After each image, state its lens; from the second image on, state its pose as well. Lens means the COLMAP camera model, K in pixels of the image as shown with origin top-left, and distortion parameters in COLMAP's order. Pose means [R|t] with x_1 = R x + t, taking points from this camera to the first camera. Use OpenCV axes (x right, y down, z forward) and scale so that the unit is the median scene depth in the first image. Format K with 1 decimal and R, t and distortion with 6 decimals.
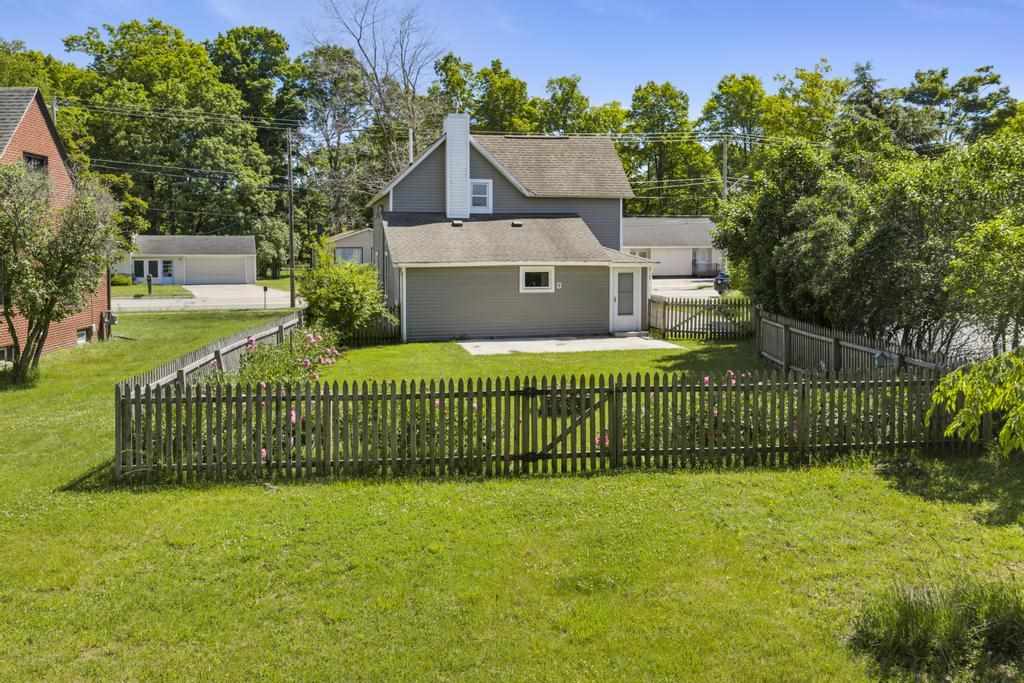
lens RADIAL K [[842.6, 0, 513.5], [0, 842.6, 337.1], [0, 0, 1]] dist [0.036108, -0.049737]
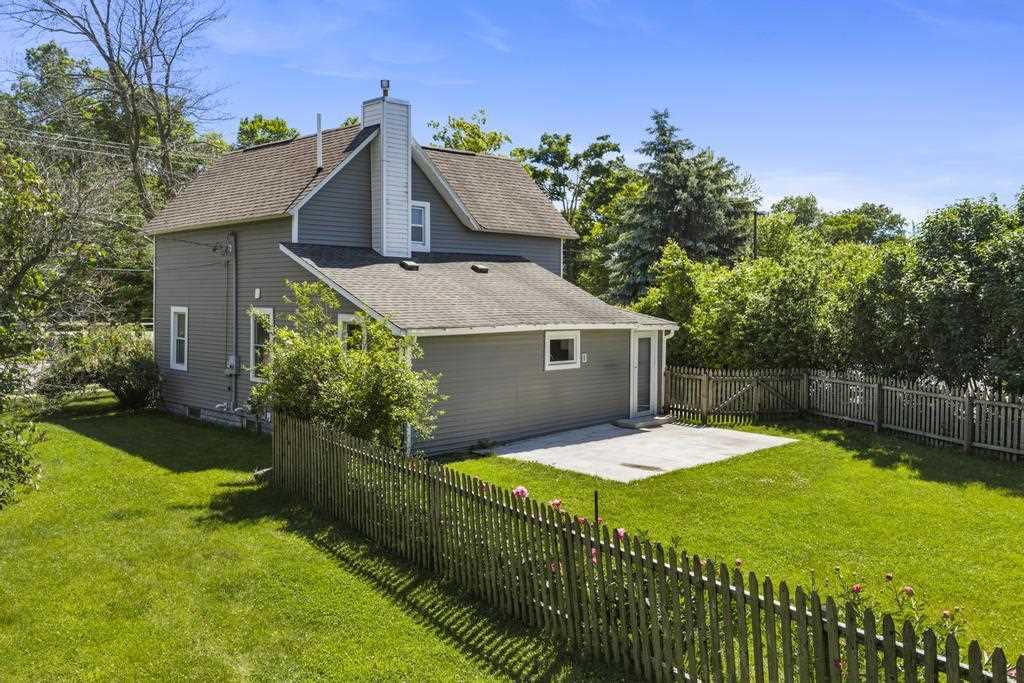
lens RADIAL K [[842.6, 0, 511.1], [0, 842.6, 346.2], [0, 0, 1]] dist [0.036108, -0.049737]
pose [[0.851974, -0.025999, 0.522938, -0.325919], [0.051154, 0.998121, -0.033718, -0.045464], [-0.521079, 0.055477, 0.851704, 0.395602]]
